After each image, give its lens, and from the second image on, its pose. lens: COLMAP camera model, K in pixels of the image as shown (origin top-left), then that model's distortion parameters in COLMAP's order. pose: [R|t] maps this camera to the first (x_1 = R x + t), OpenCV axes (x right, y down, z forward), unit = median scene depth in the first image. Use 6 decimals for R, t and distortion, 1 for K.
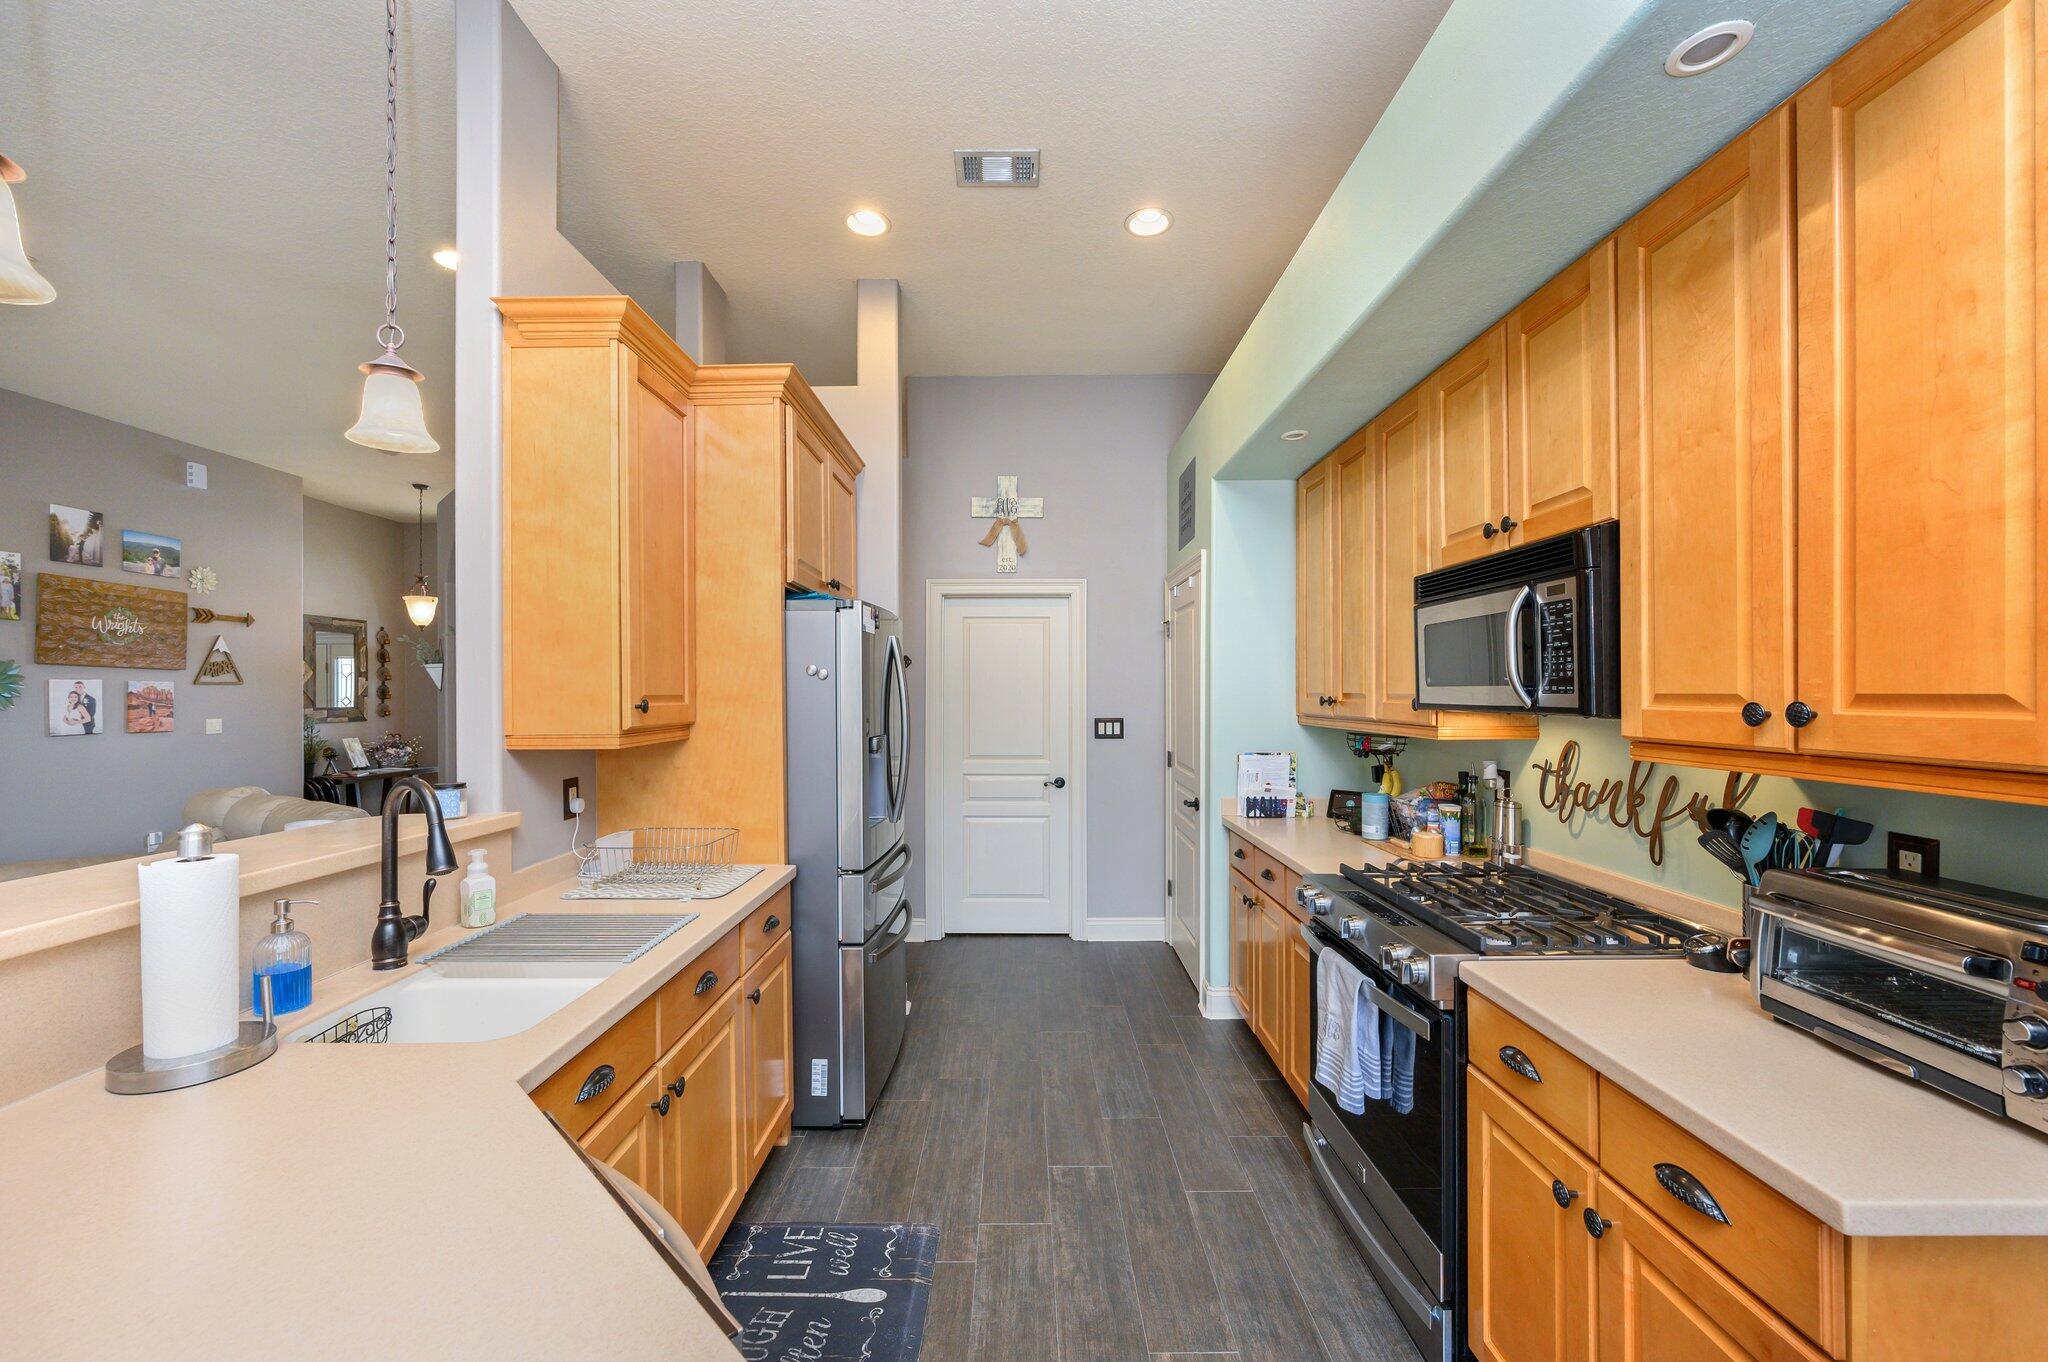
lens RADIAL K [[808.9, 0, 1017.1], [0, 808.9, 690.8], [0, 0, 1]] dist [-0.000990, -0.000250]
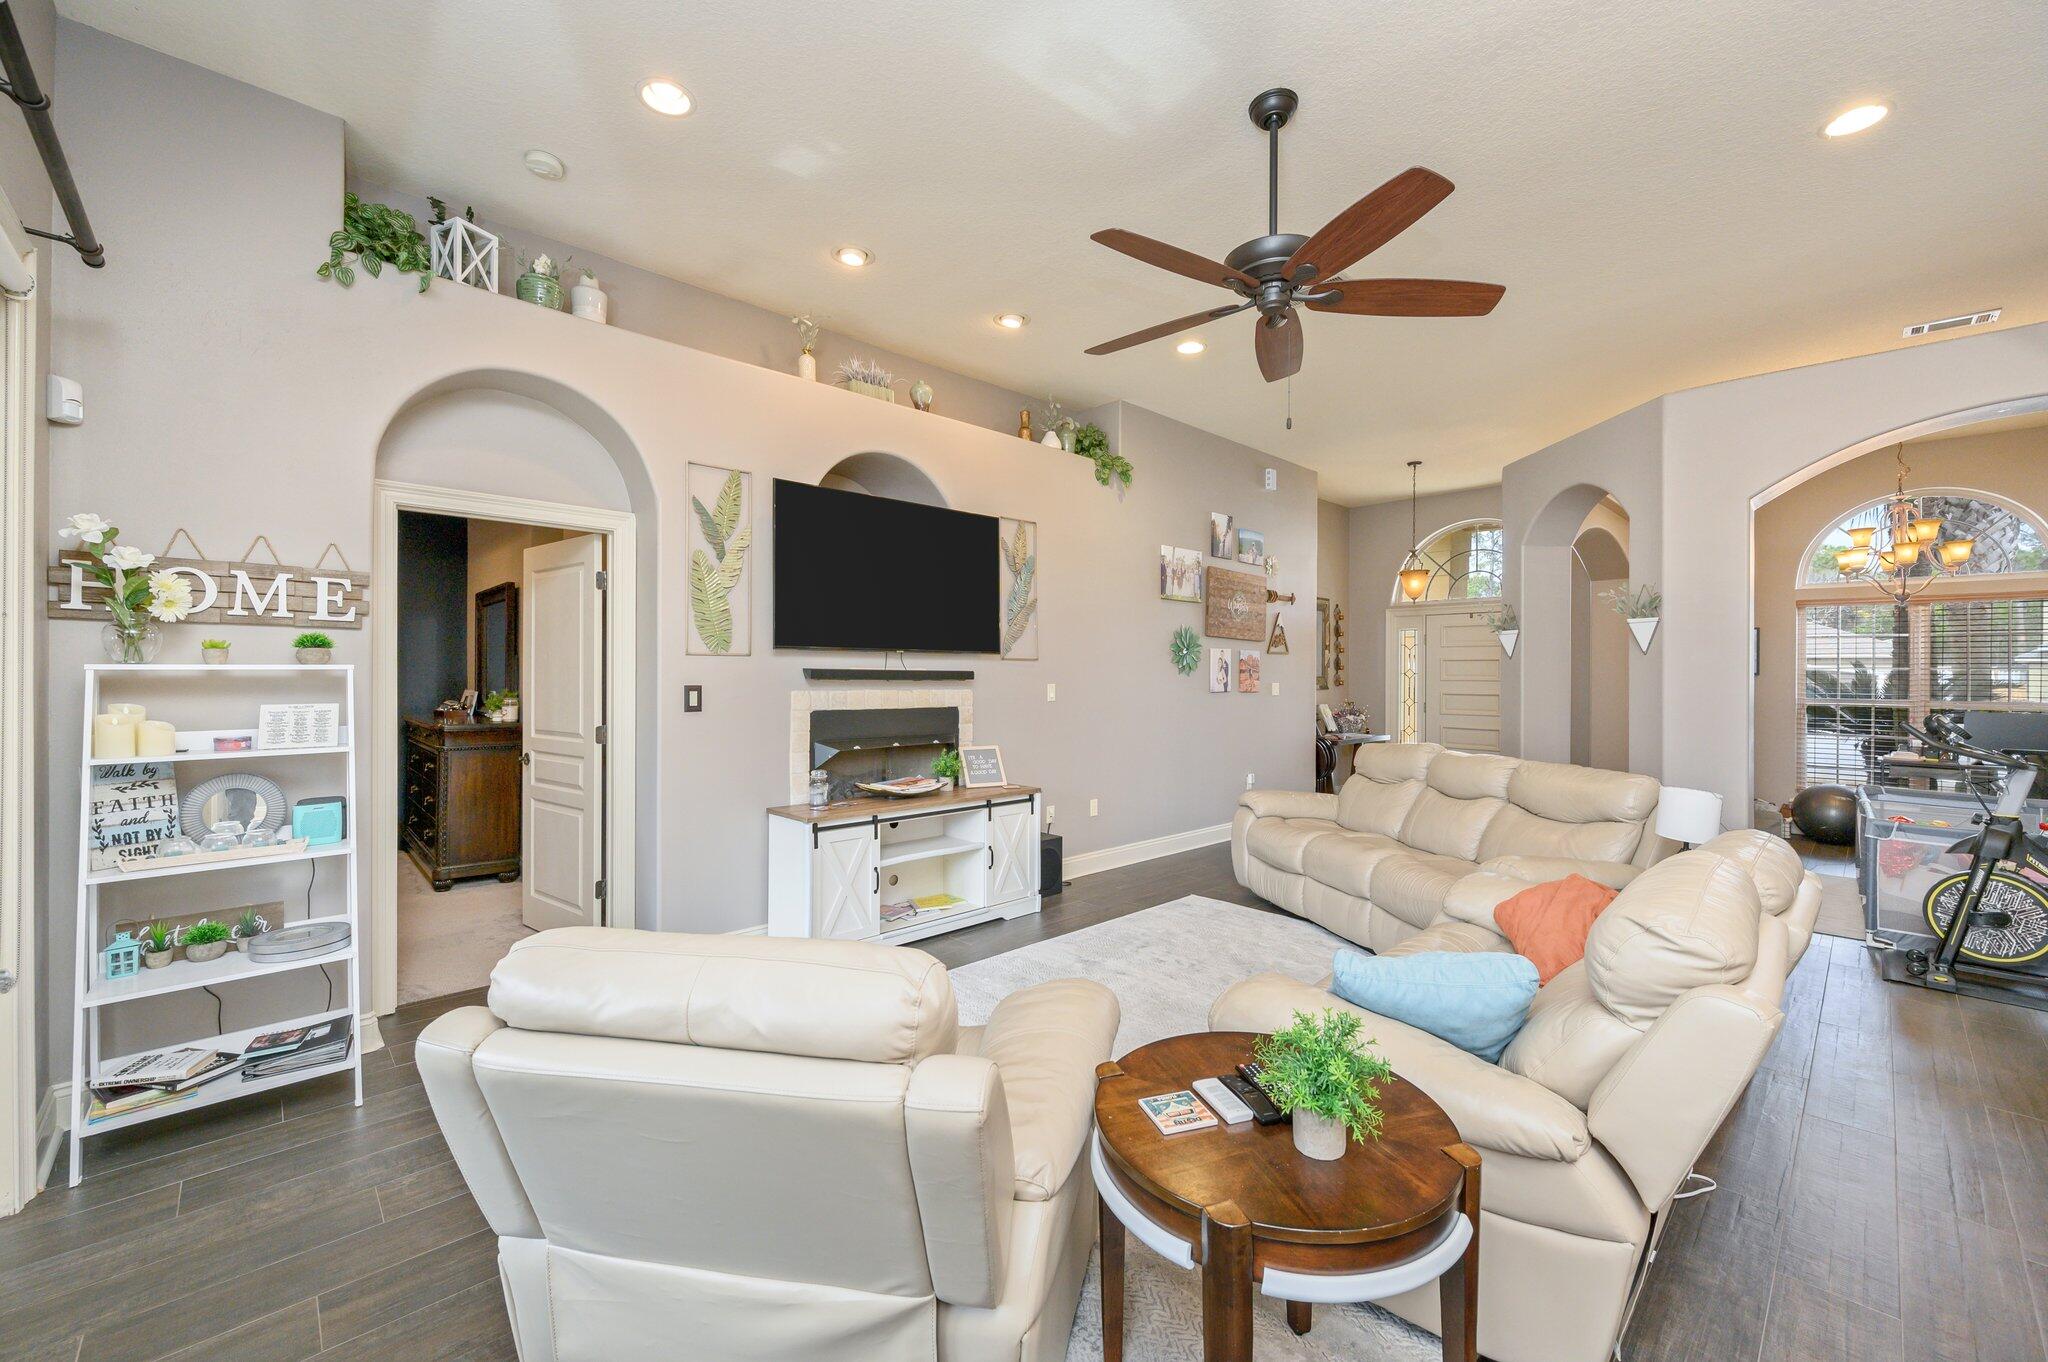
lens RADIAL K [[815.7, 0, 1027.9], [0, 815.7, 672.8], [0, 0, 1]] dist [-0.000226, 0.000436]
pose [[0.695903, 0.010938, -0.718053, -1.051645], [-0.010500, 0.999932, 0.005055, 0.048277], [0.718059, 0.004021, 0.695970, -0.262963]]
